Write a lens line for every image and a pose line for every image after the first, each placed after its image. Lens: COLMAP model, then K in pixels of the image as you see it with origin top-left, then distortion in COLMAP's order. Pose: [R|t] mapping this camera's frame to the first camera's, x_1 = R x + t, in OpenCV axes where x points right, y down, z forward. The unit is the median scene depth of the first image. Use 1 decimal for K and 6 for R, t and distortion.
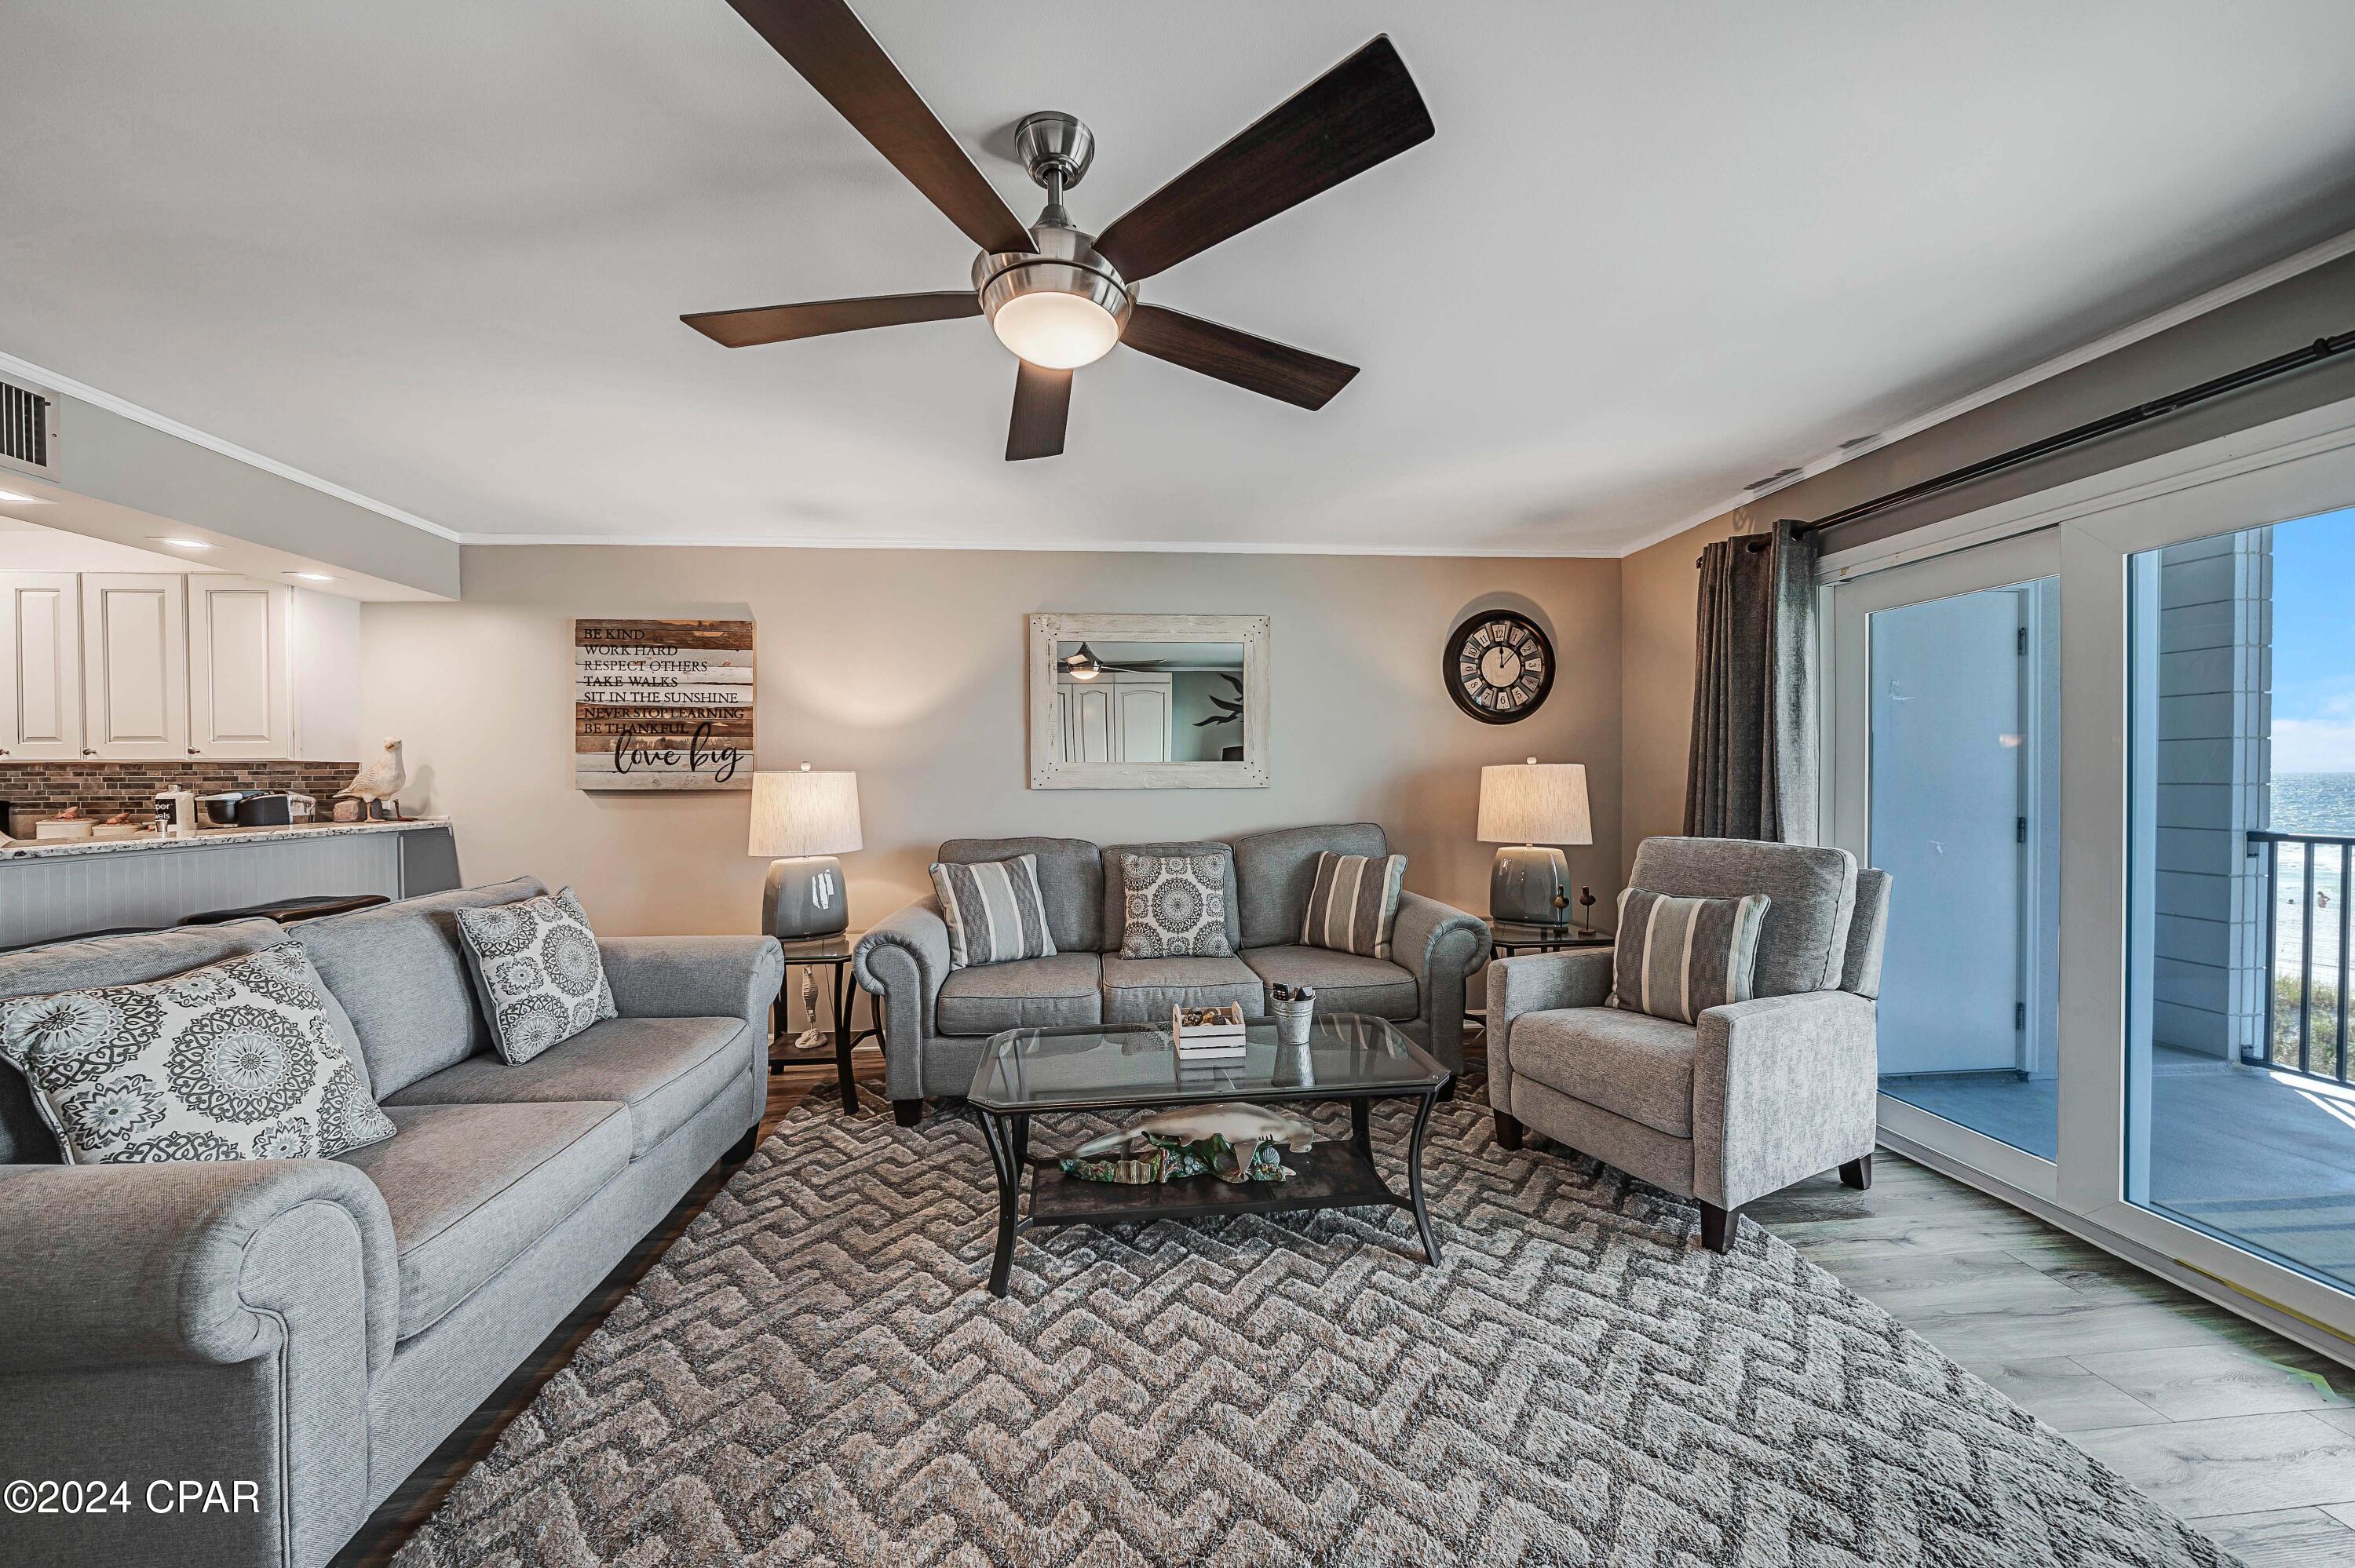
lens RADIAL K [[820.8, 0, 1162.8], [0, 820.8, 781.5], [0, 0, 1]] dist [-0.005804, 0.000629]
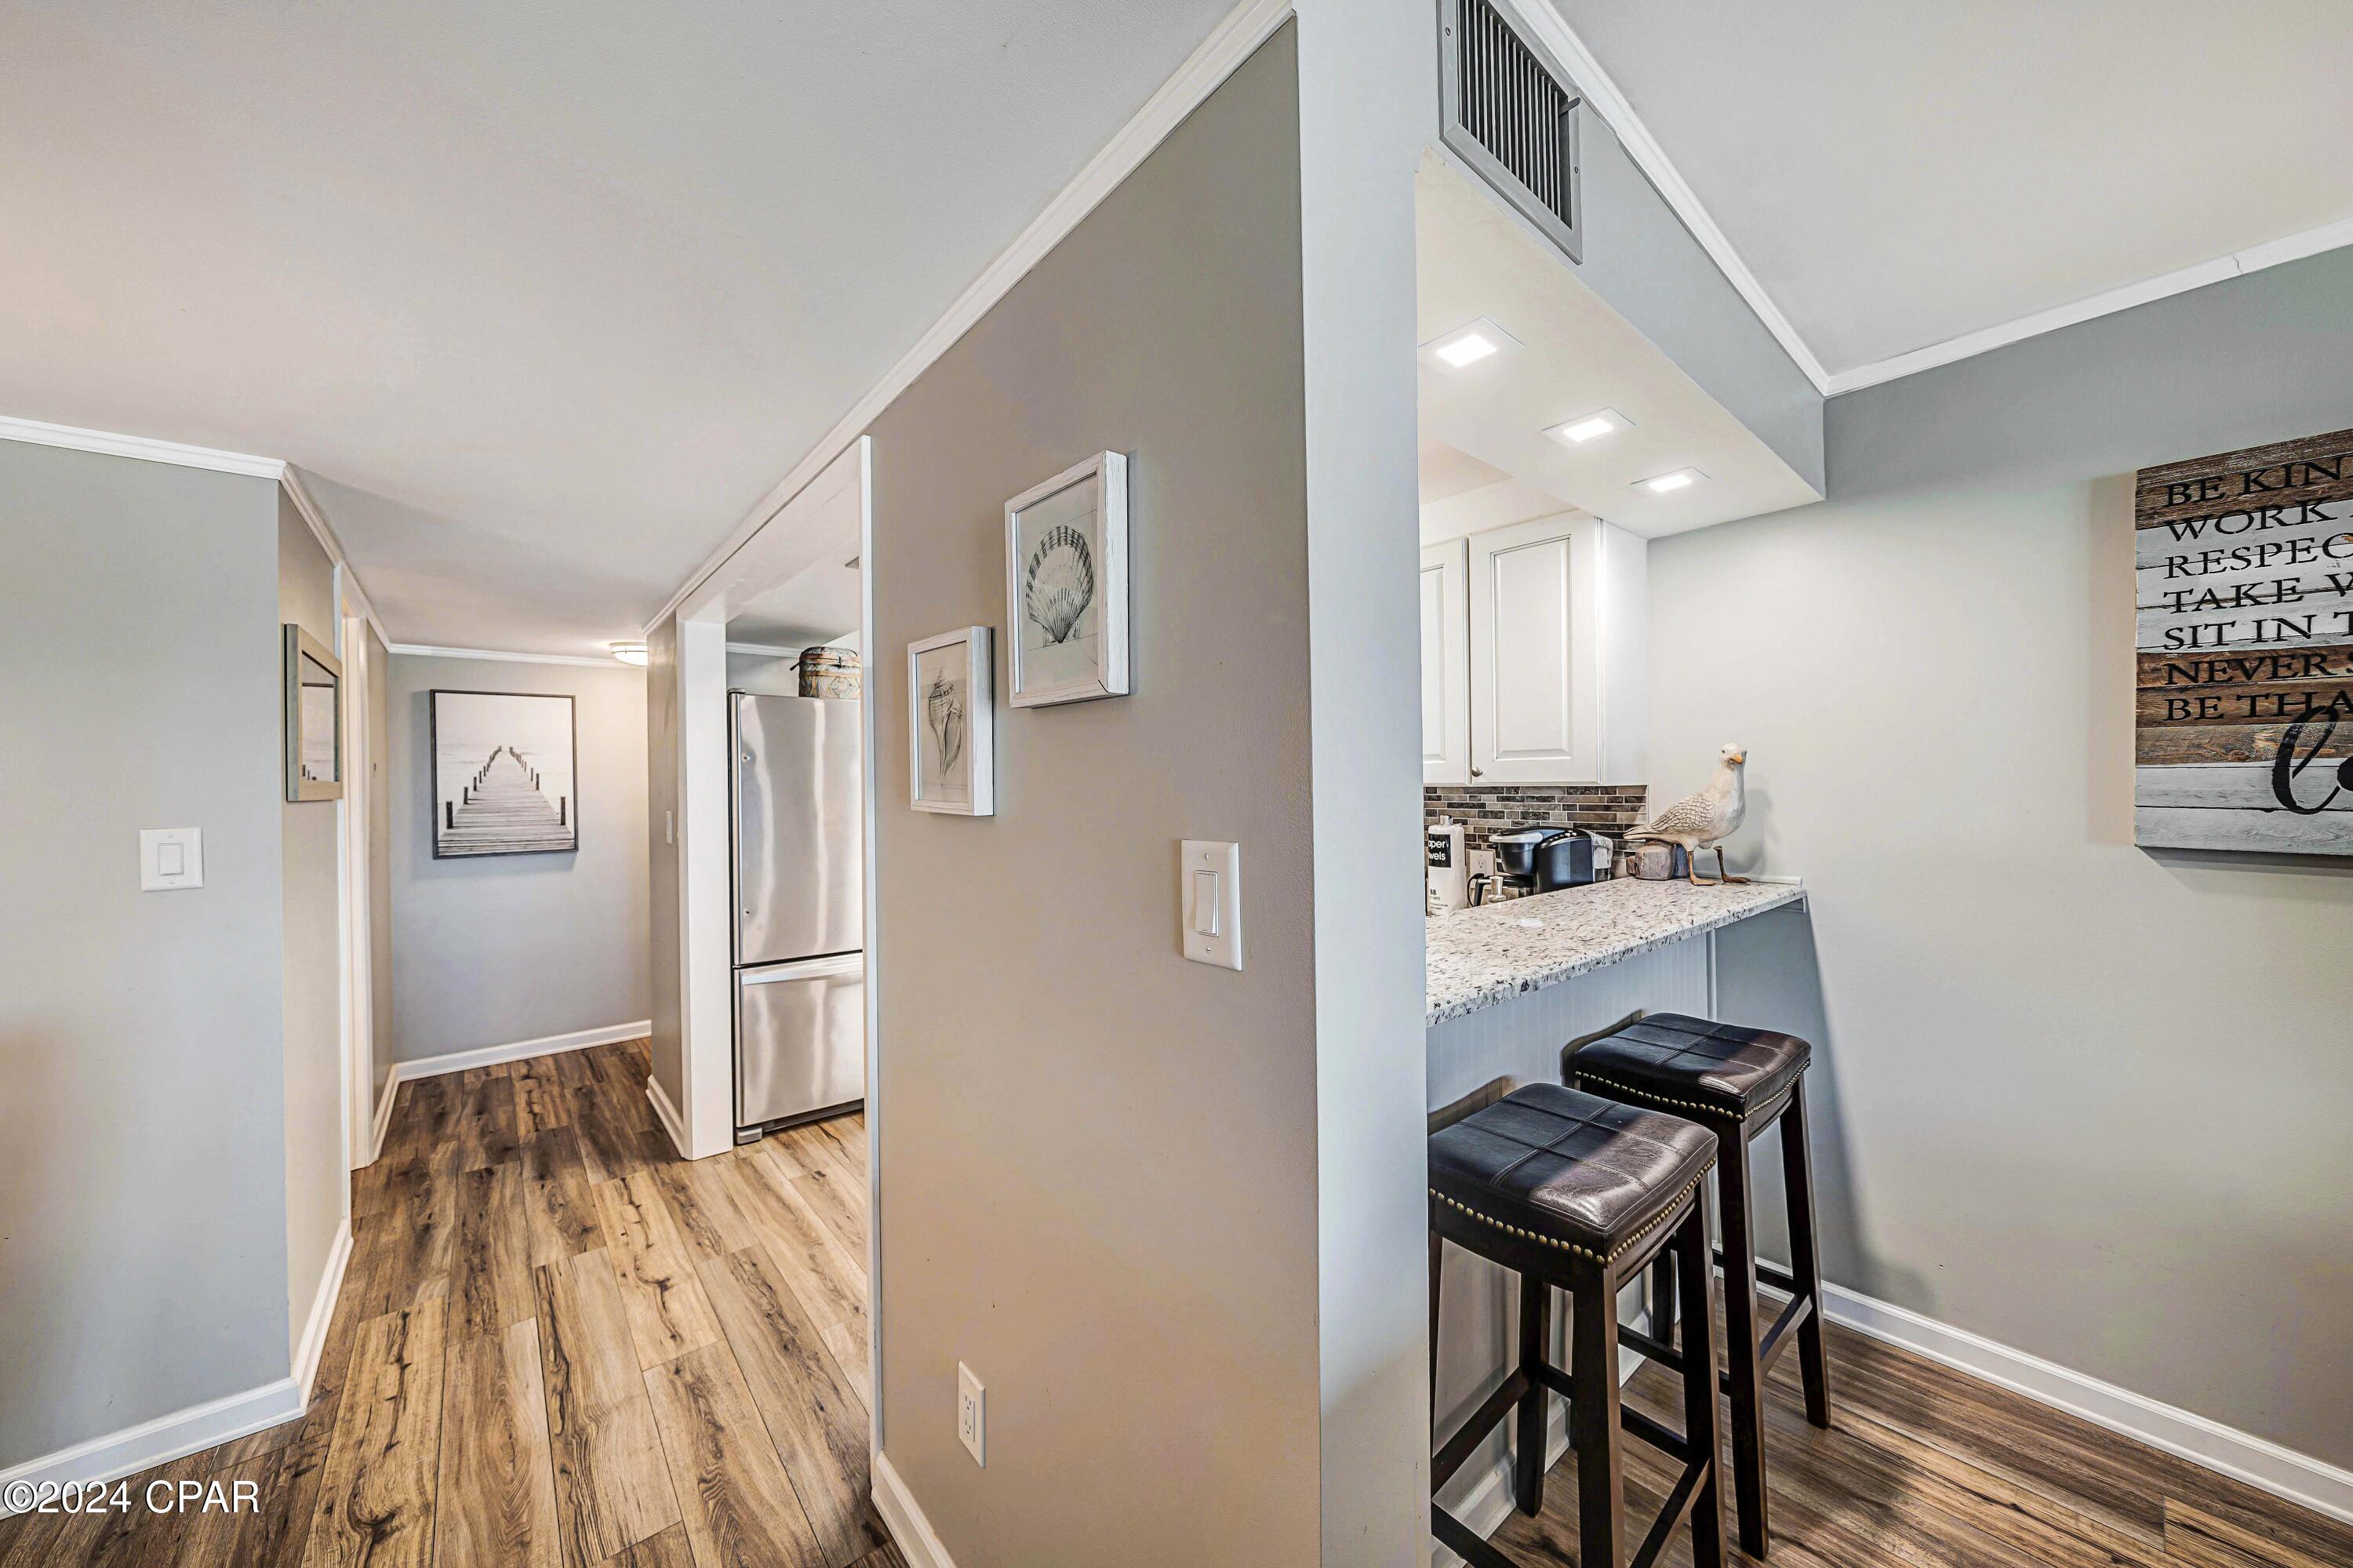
lens RADIAL K [[820.2, 0, 1165.7], [0, 820.2, 777.1], [0, 0, 1]] dist [-0.005804, 0.000629]
pose [[0.571085, -0.003879, -0.820881, -0.653491], [0.004243, 0.999989, -0.001774, -0.029871], [0.820880, -0.002470, 0.571096, 0.301145]]
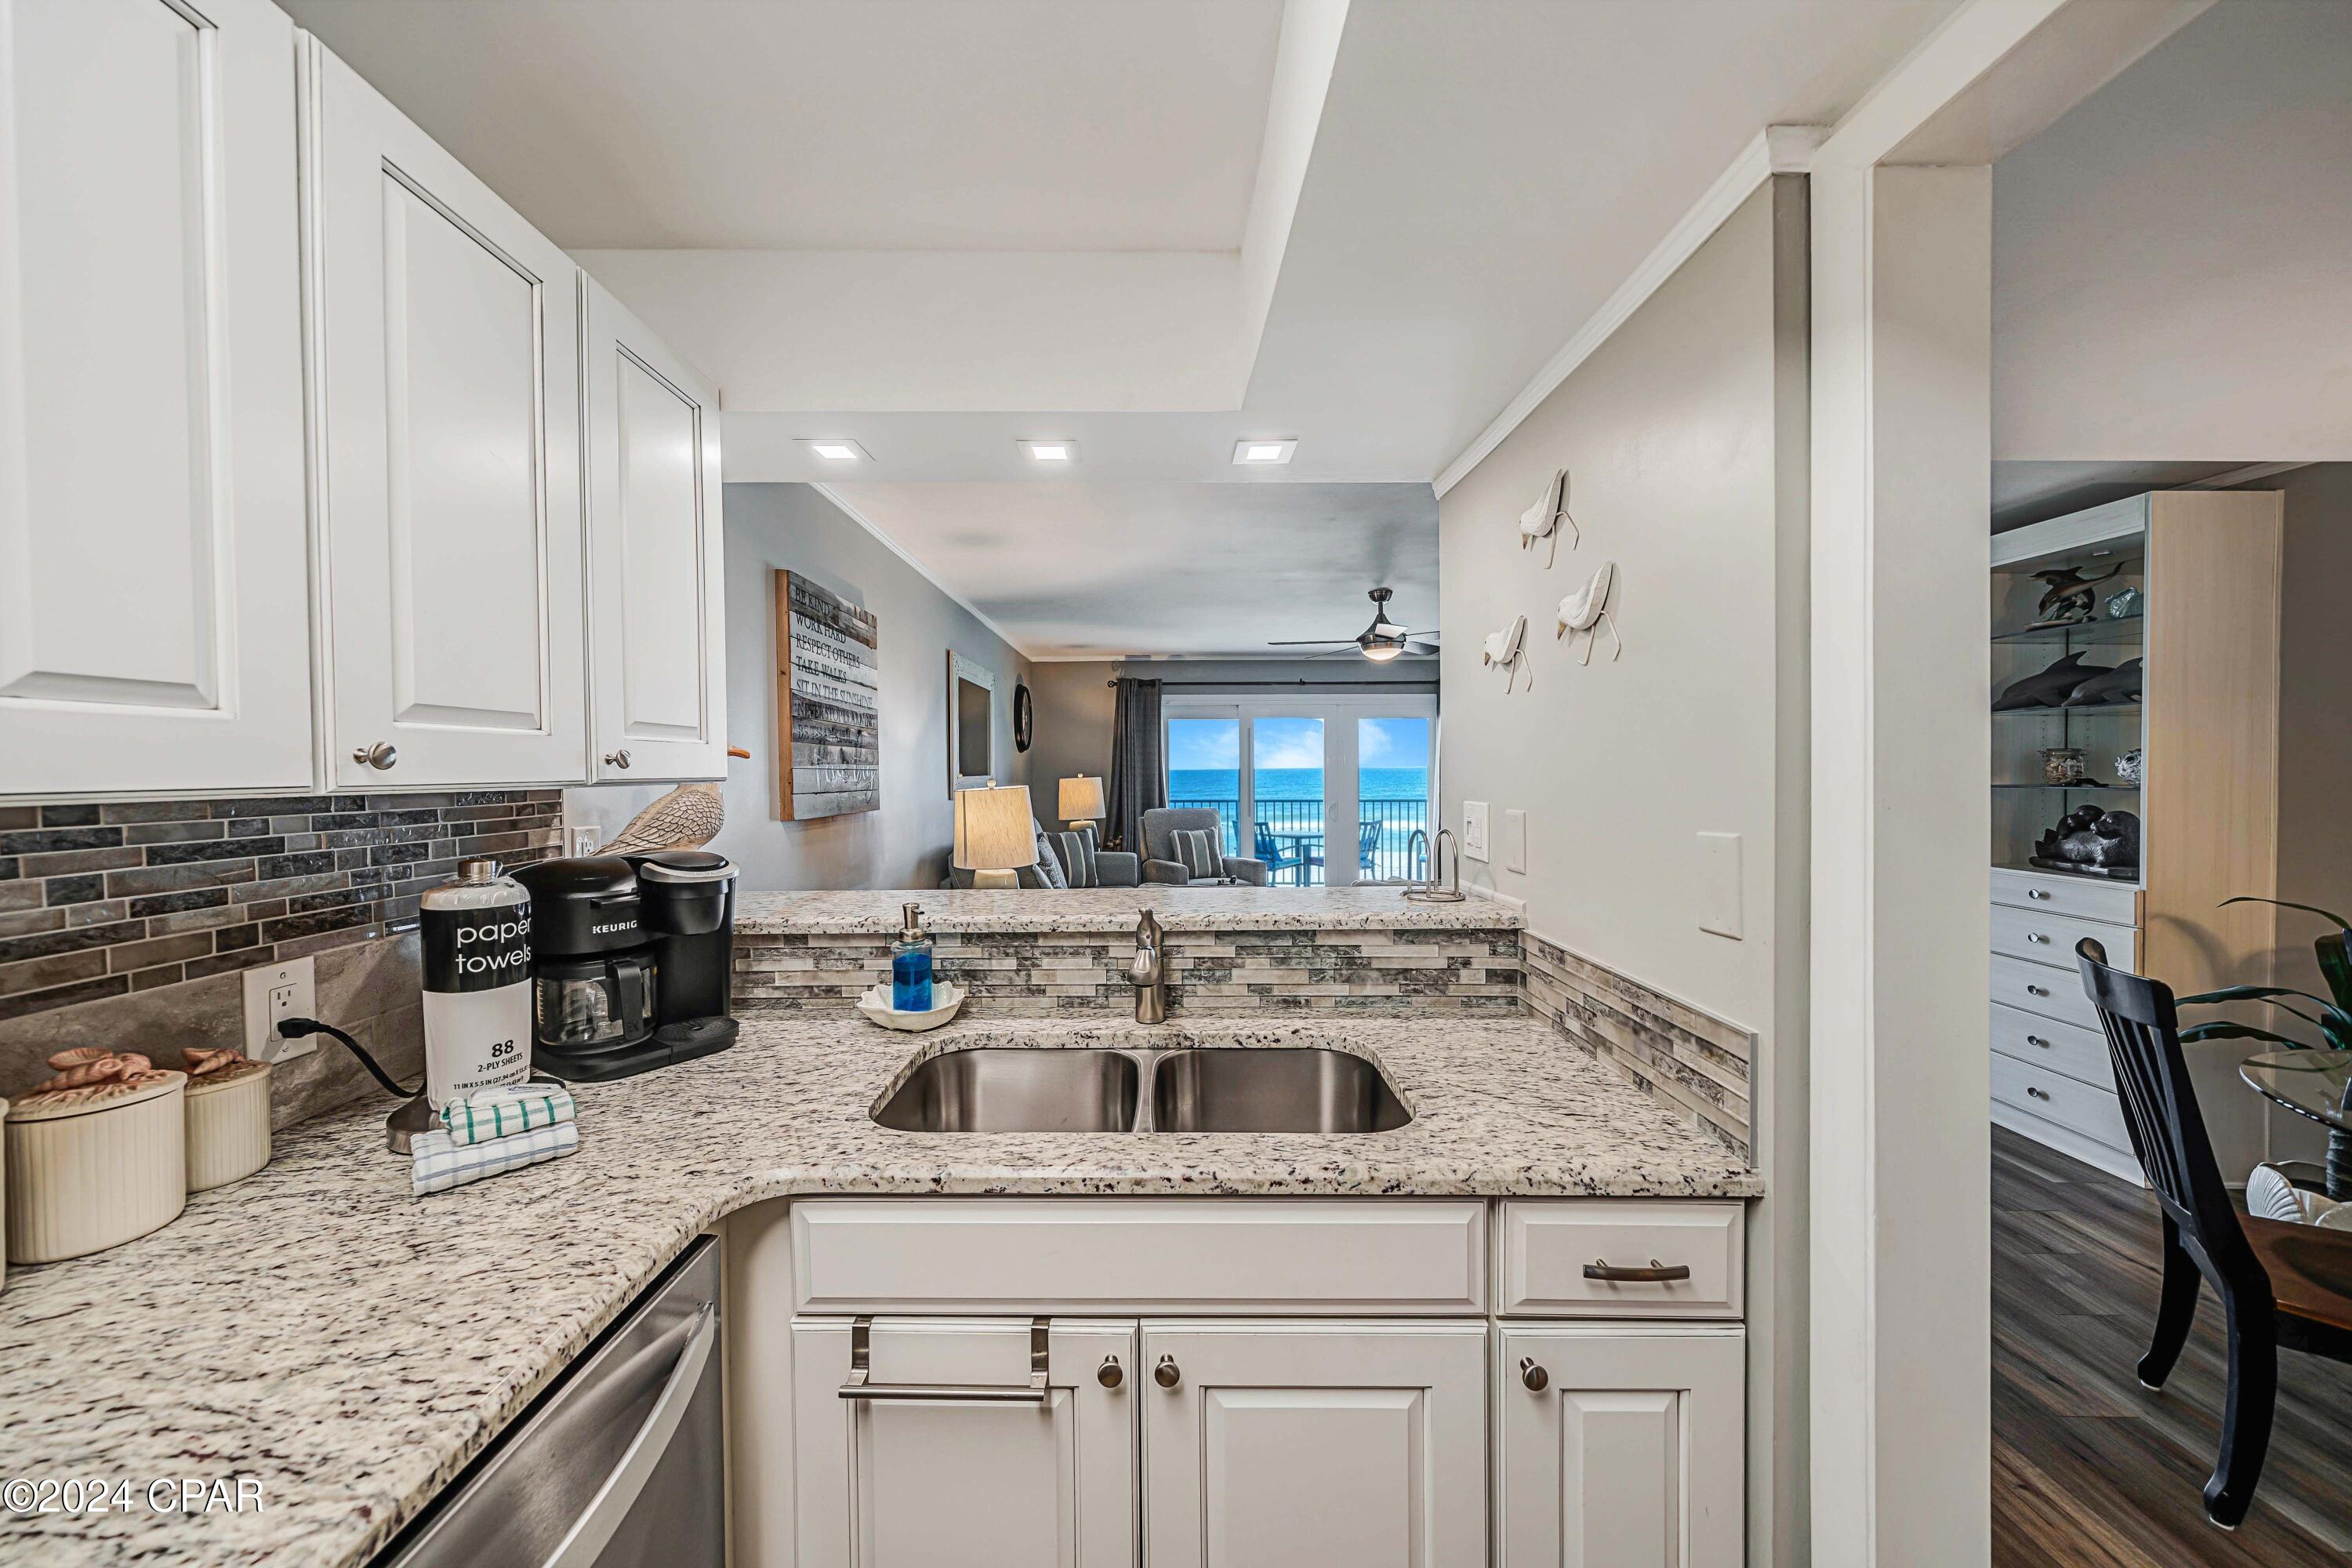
lens RADIAL K [[819.9, 0, 1164.3], [0, 819.9, 790.4], [0, 0, 1]] dist [-0.005804, 0.000629]
pose [[0.082721, -0.020900, 0.996354, -1.370341], [0.009351, 0.999752, 0.020194, -0.026039], [-0.996529, 0.007647, 0.082896, 0.634391]]
